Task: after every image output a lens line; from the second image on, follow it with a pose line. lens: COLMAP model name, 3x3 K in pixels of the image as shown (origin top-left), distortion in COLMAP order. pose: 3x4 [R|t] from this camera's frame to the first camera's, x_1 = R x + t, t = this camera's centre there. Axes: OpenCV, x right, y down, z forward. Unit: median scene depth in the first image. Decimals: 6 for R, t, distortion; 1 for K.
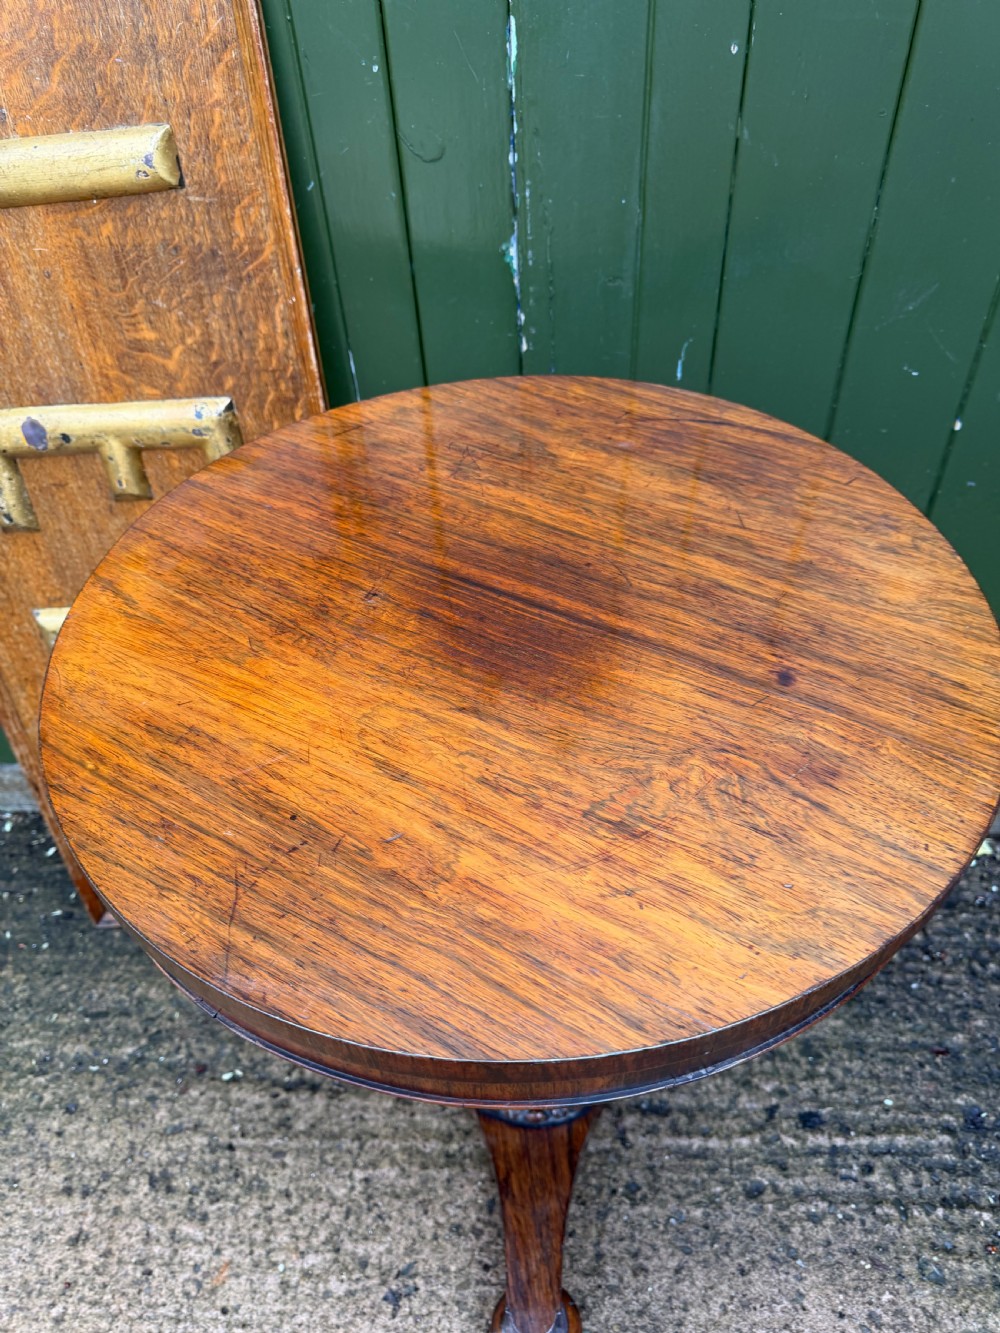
lens RADIAL K [[930.4, 0, 494.8], [0, 930.4, 659.6], [0, 0, 1]] dist [0.002519, -0.014414]
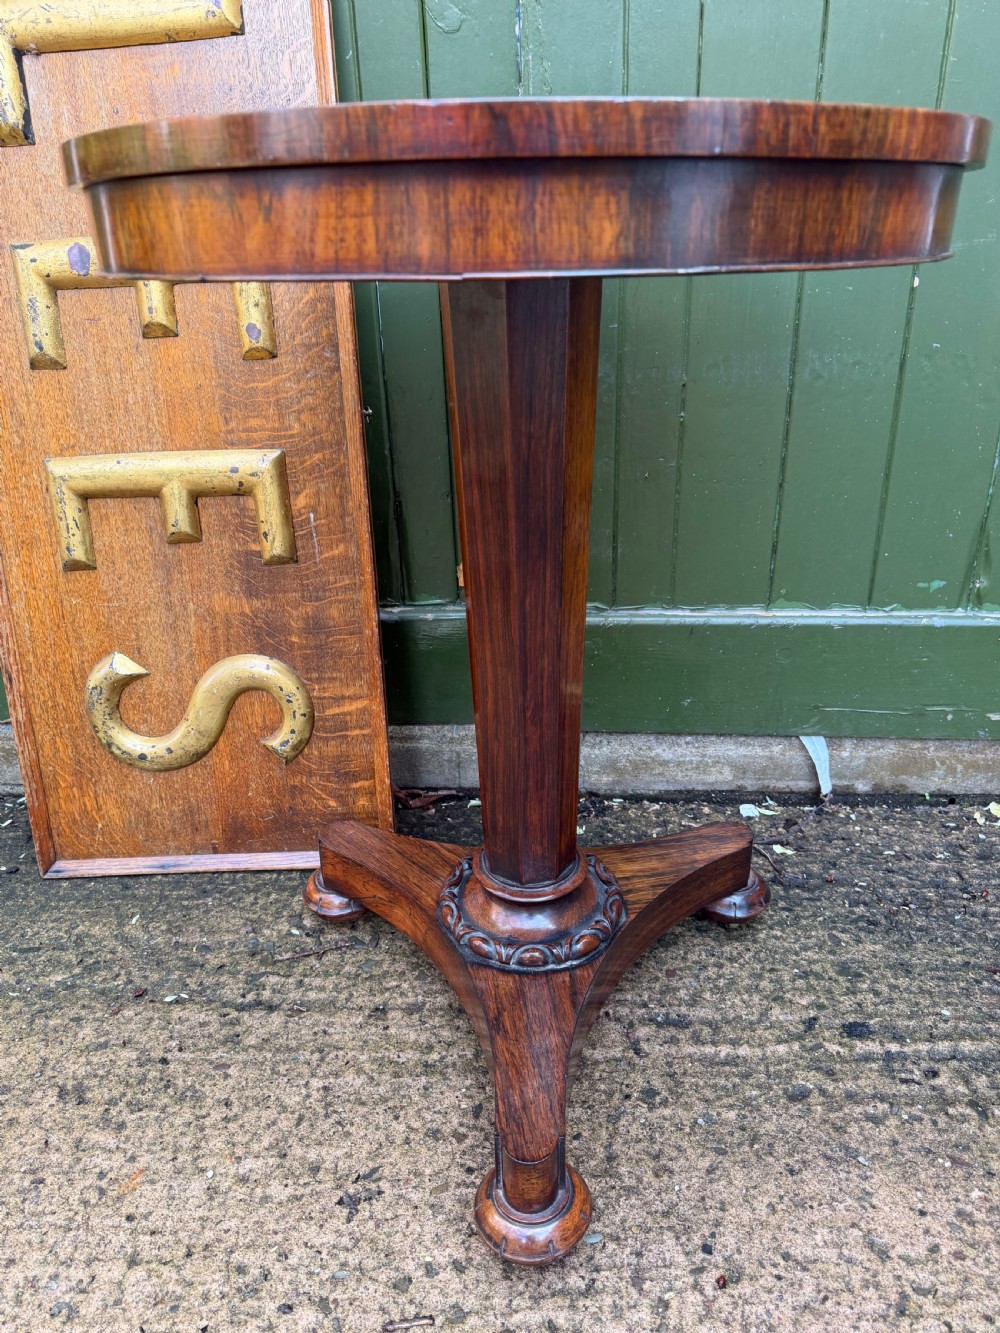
lens RADIAL K [[930.4, 0, 498.3], [0, 930.4, 672.1], [0, 0, 1]] dist [0.002519, -0.014414]
pose [[0.999682, 0.023444, 0.009276, -0.002092], [-0.018686, 0.935941, -0.351660, 0.514298], [-0.016926, 0.351374, 0.936082, 0.102398]]
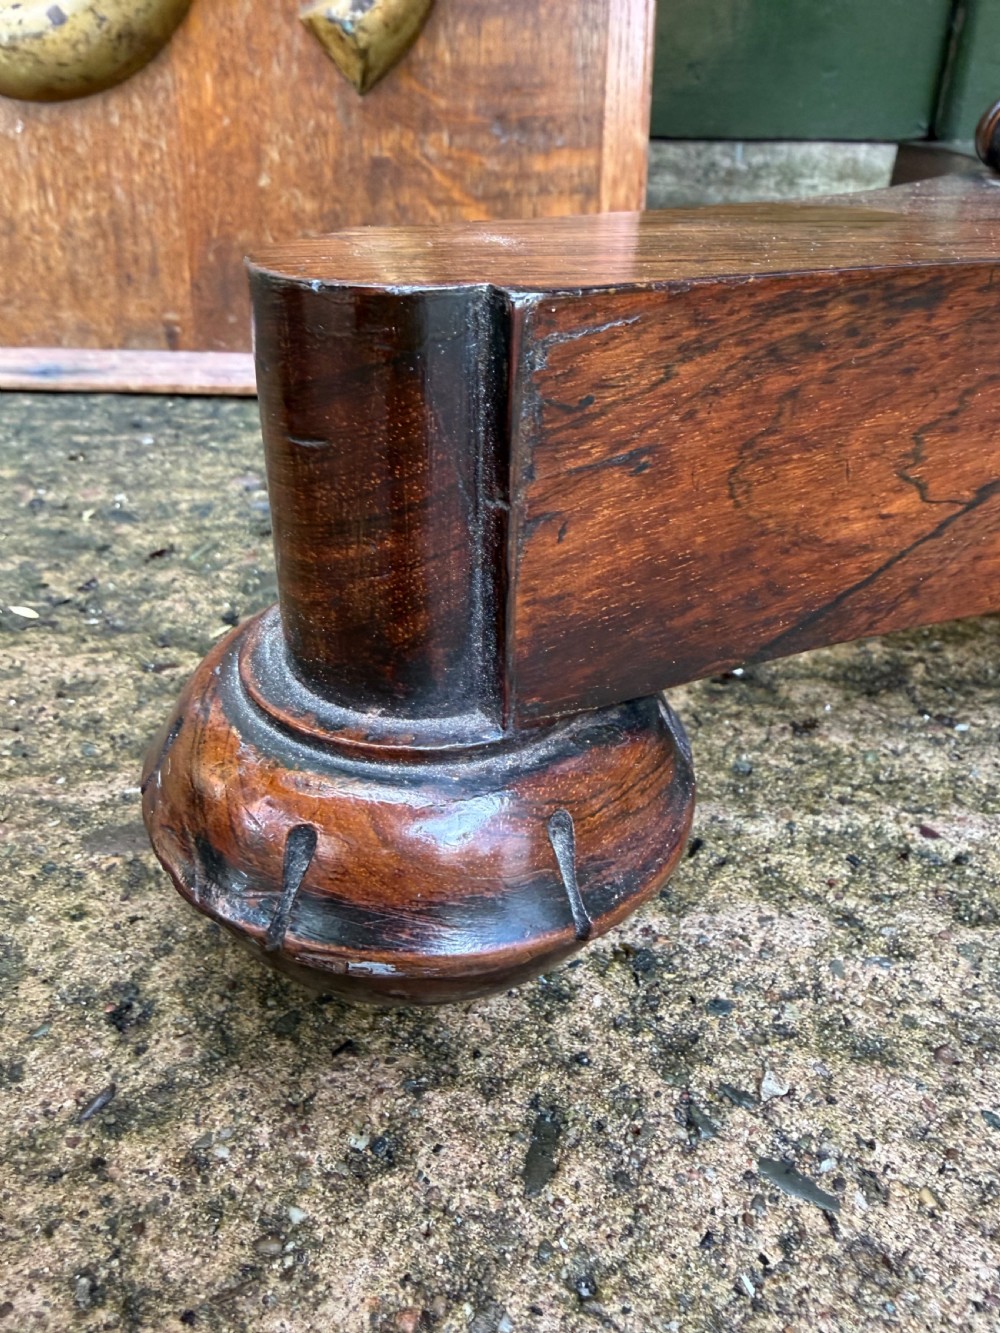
lens RADIAL K [[930.4, 0, 492.7], [0, 930.4, 591.1], [0, 0, 1]] dist [0.002519, -0.014414]
pose [[0.997428, 0.071303, 0.007330, -0.172683], [-0.065734, 0.950691, -0.303092, 0.563396], [-0.028580, 0.301831, 0.952933, 0.849719]]
